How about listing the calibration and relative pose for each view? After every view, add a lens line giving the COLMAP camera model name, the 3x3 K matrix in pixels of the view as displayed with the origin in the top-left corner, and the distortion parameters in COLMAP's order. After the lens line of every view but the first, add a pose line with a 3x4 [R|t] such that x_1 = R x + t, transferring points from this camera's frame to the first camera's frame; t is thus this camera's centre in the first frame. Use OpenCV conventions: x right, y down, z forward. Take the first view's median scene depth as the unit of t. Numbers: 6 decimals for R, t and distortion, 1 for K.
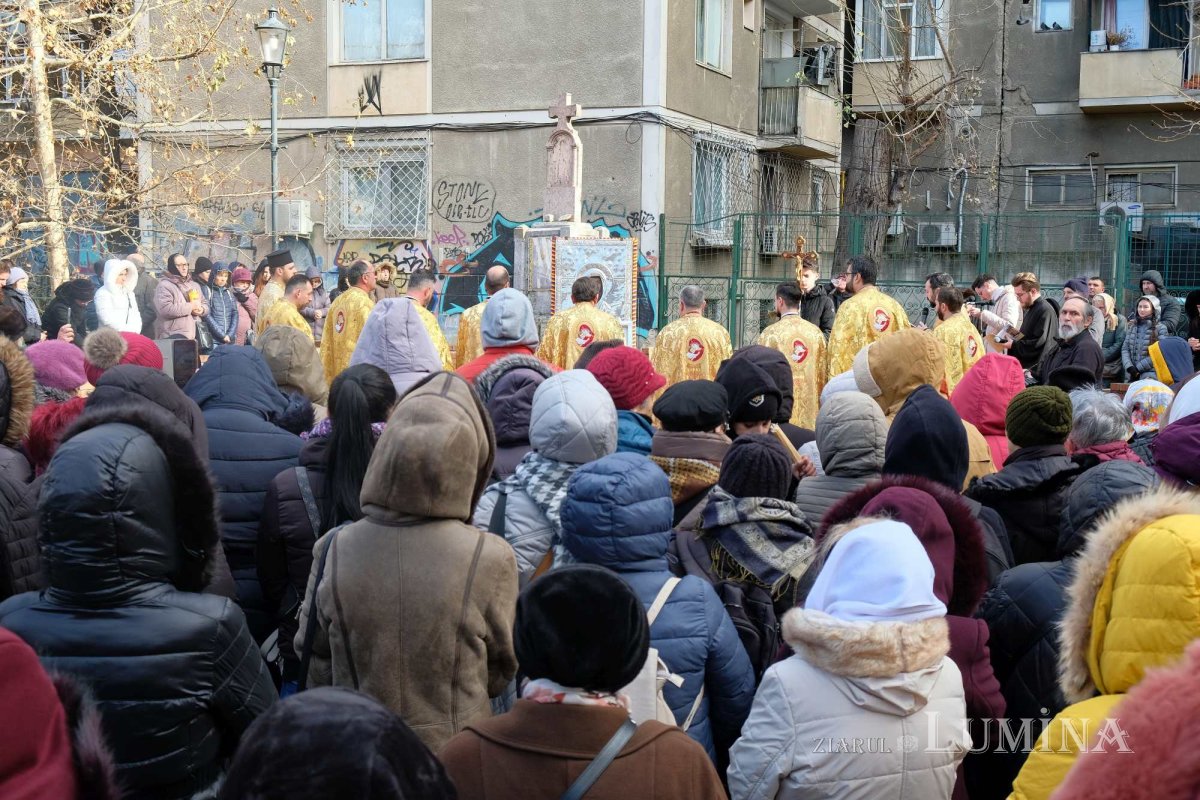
lens RADIAL K [[1232.2, 0, 600.0], [0, 1232.2, 400.0], [0, 0, 1]] dist [-0.002460, 0.033783]
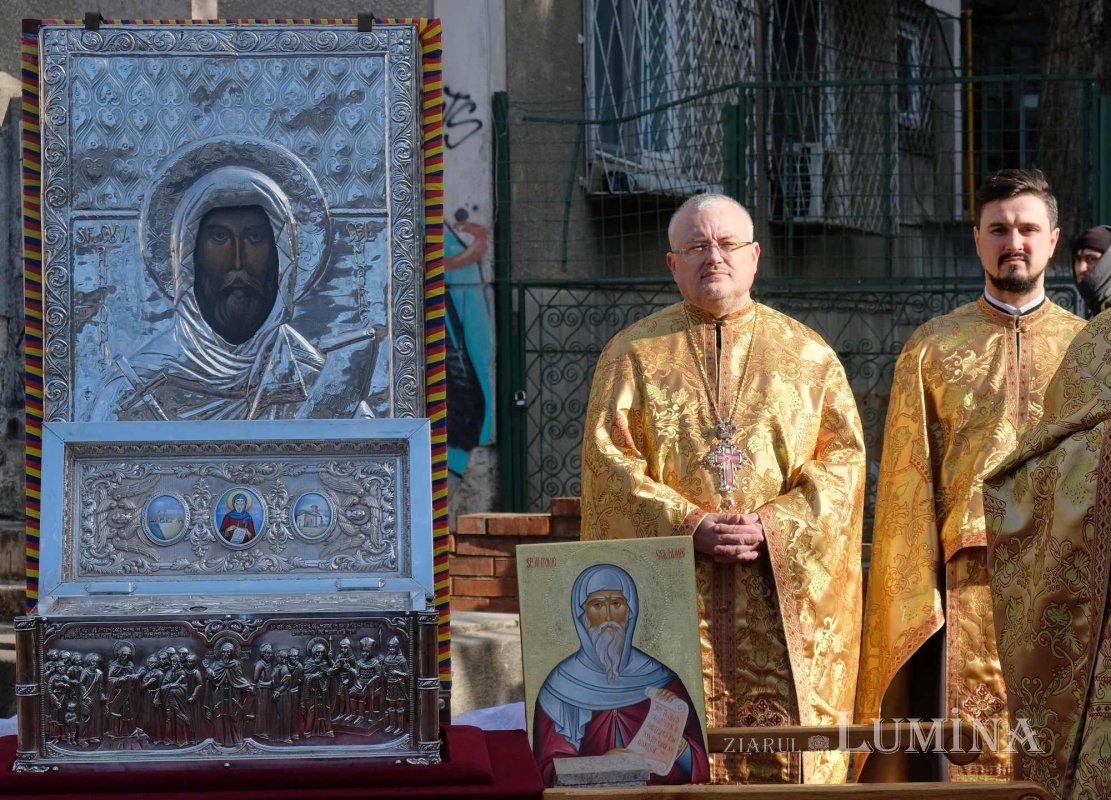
lens RADIAL K [[2702.9, 0, 555.5], [0, 2702.9, 400.0], [0, 0, 1]] dist [0.026569, 0.150134]
pose [[0.996470, -0.027399, 0.079358, 0.006138], [0.033199, 0.996799, -0.072723, -0.017492], [-0.077112, 0.075101, 0.994190, 0.286490]]
